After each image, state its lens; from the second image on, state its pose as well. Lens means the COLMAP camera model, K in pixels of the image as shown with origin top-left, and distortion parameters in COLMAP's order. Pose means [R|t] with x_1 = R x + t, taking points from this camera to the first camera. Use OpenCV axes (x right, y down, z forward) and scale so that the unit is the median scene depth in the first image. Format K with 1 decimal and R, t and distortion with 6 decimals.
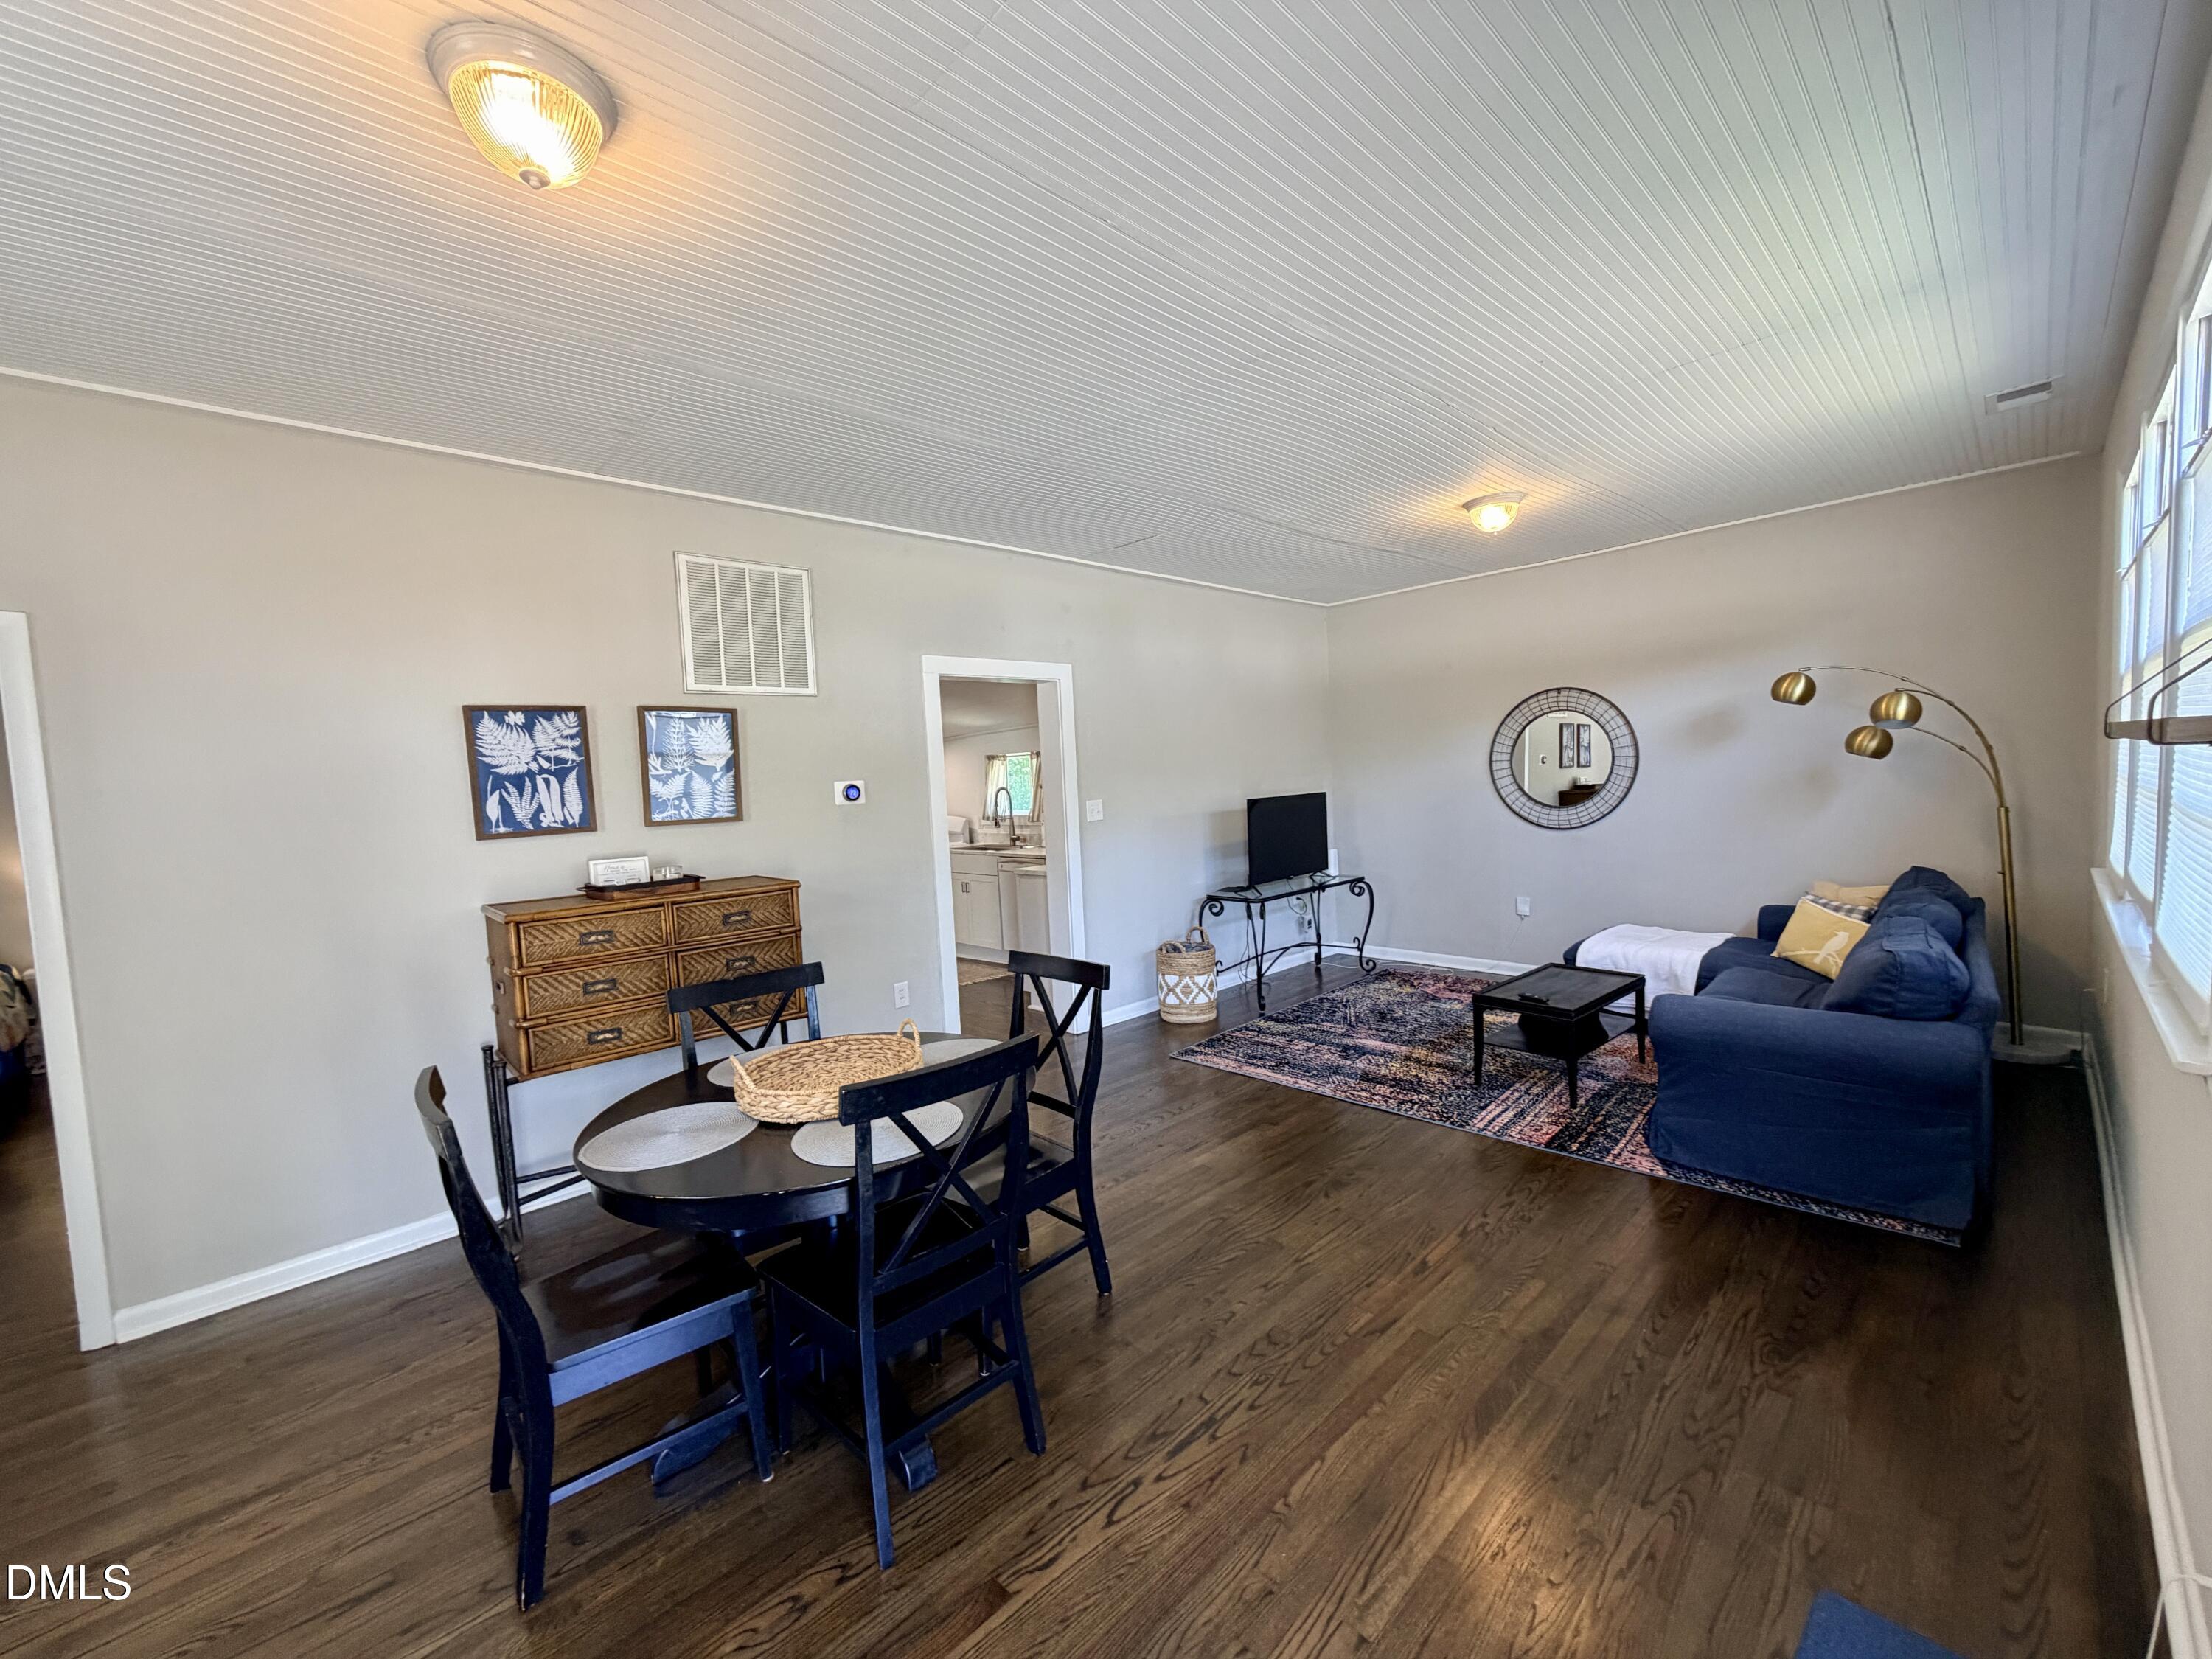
lens RADIAL K [[885.9, 0, 1109.2], [0, 885.9, 832.3], [0, 0, 1]] dist [0.001300, -0.000107]
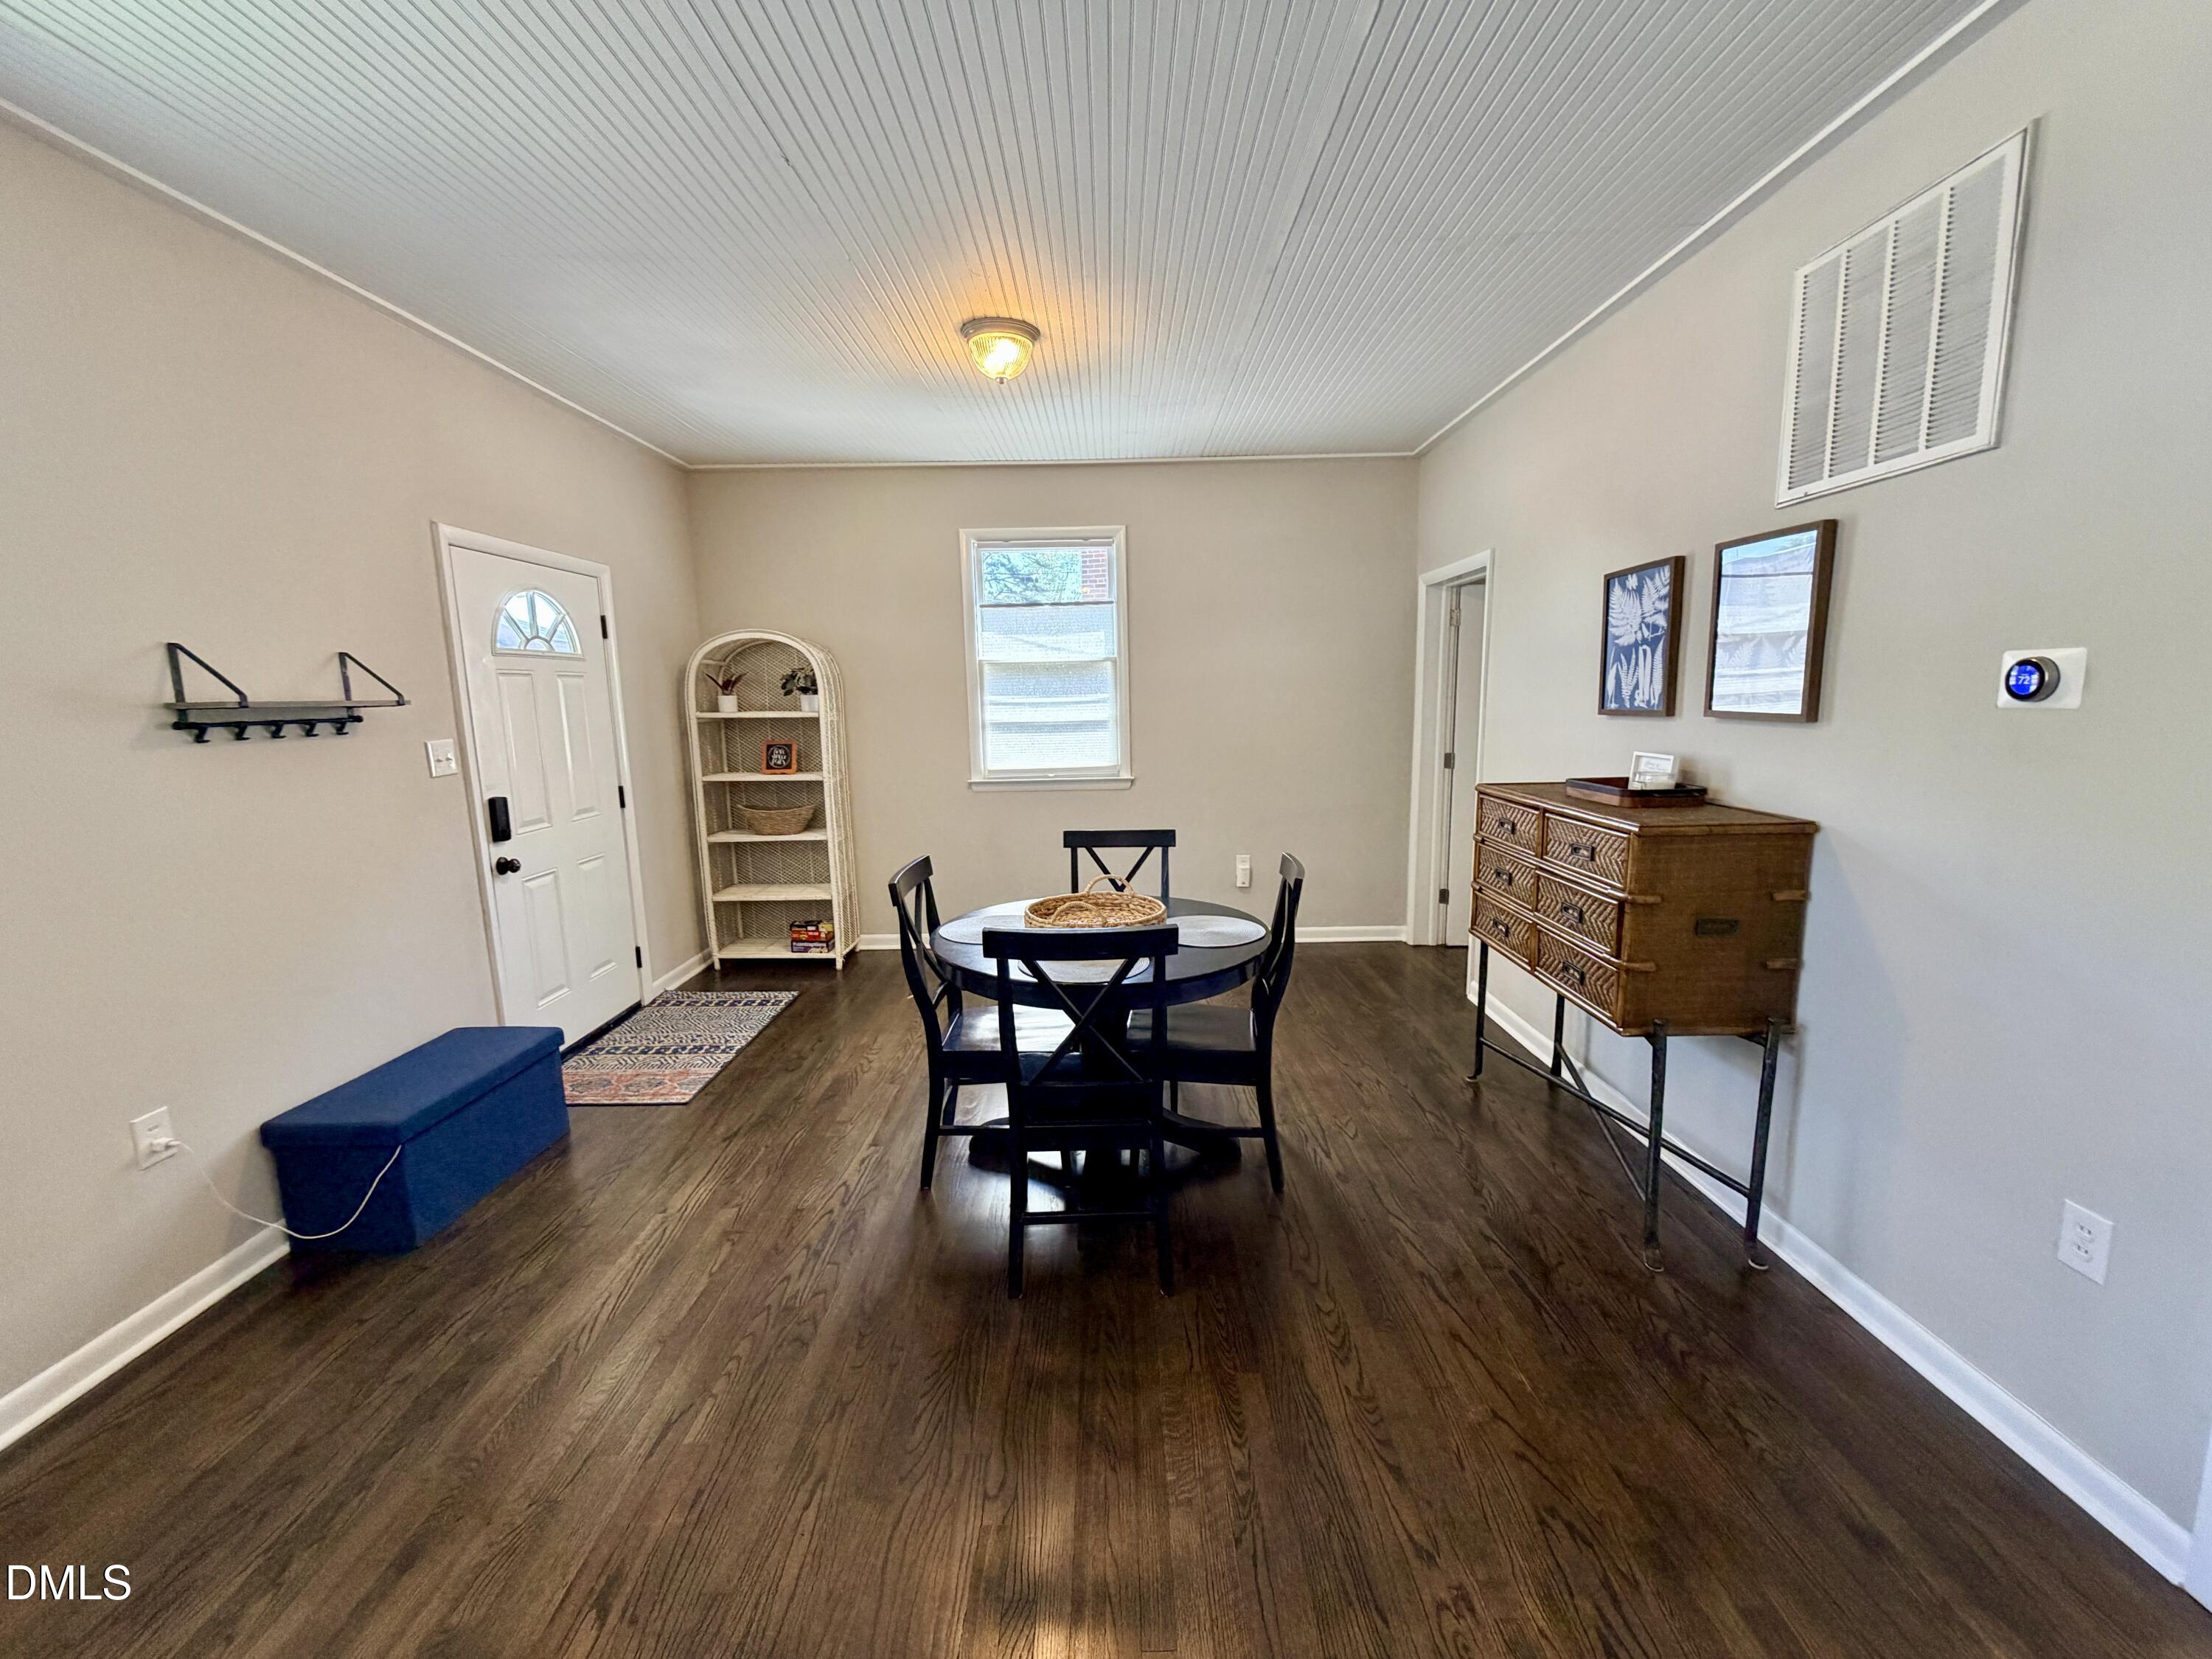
lens RADIAL K [[885.9, 0, 1117.8], [0, 885.9, 831.4], [0, 0, 1]] dist [0.001300, -0.000107]
pose [[-0.684337, 0.172436, -0.708483, 0.259733], [0.003428, 0.972386, 0.233355, -0.067038], [0.729157, 0.157264, -0.666031, 0.895271]]
